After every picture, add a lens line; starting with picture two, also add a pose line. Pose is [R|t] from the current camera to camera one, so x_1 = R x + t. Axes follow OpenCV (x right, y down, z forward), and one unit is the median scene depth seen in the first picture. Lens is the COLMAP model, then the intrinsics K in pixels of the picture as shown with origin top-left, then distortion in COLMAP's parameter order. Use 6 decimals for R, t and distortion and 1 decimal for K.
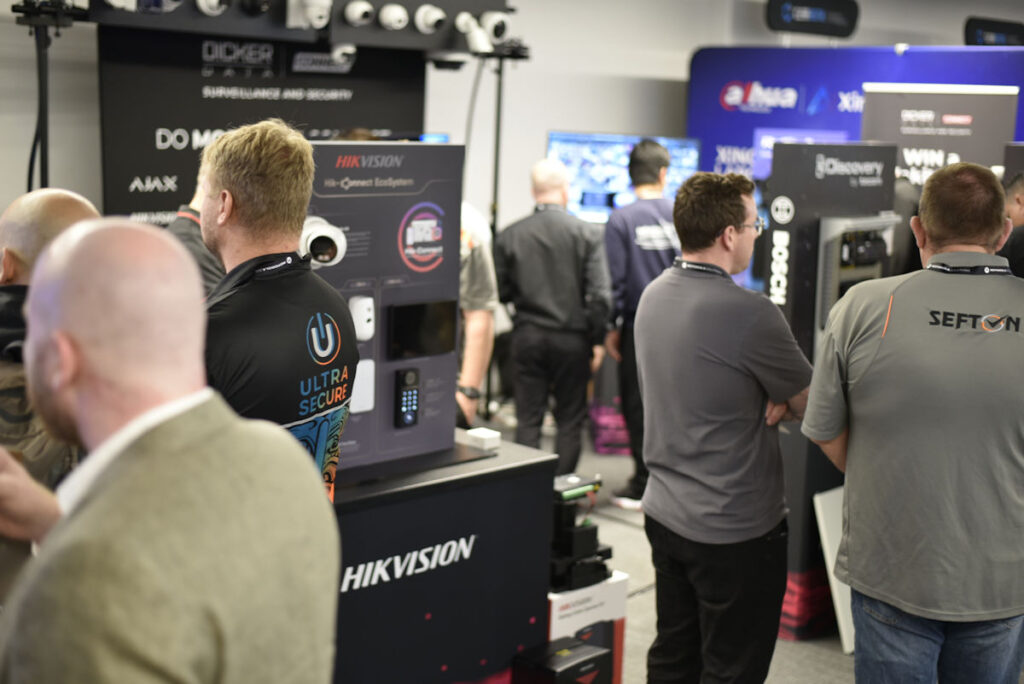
lens RADIAL K [[1496.7, 0, 512.0], [0, 1496.7, 342.0], [0, 0, 1]] dist [-0.126521, 1.390381]
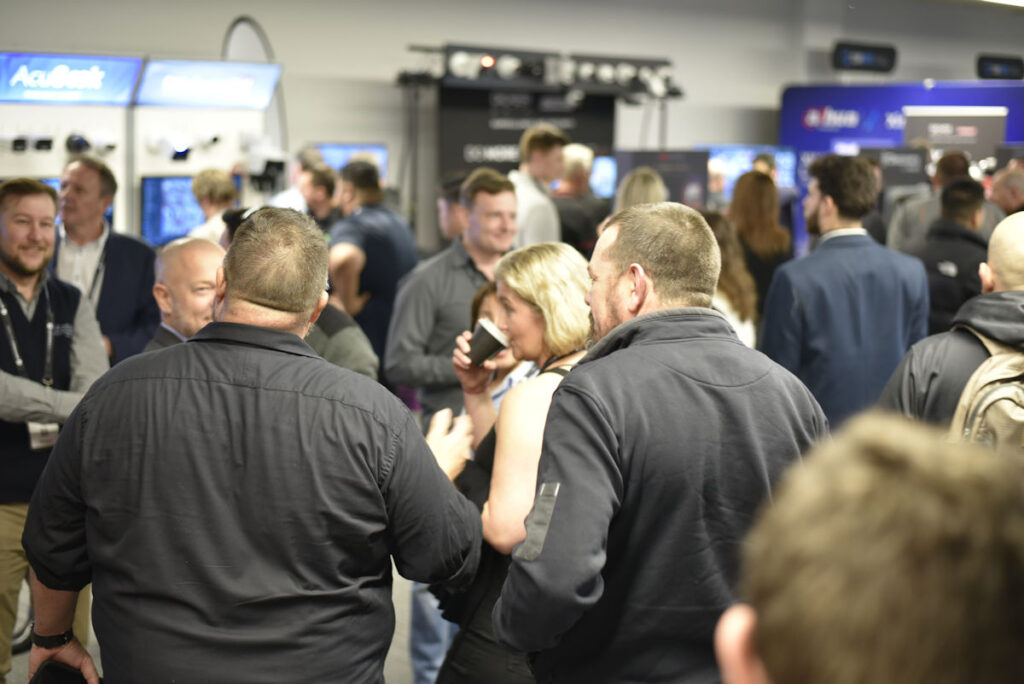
lens RADIAL K [[1480.6, 0, 512.0], [0, 1480.6, 342.0], [0, 0, 1]] dist [0.216611, -0.878486]
pose [[0.999705, -0.015177, -0.018980, -0.217425], [0.014875, 0.999762, -0.015959, 0.129762], [0.019218, 0.015672, 0.999692, -0.828477]]
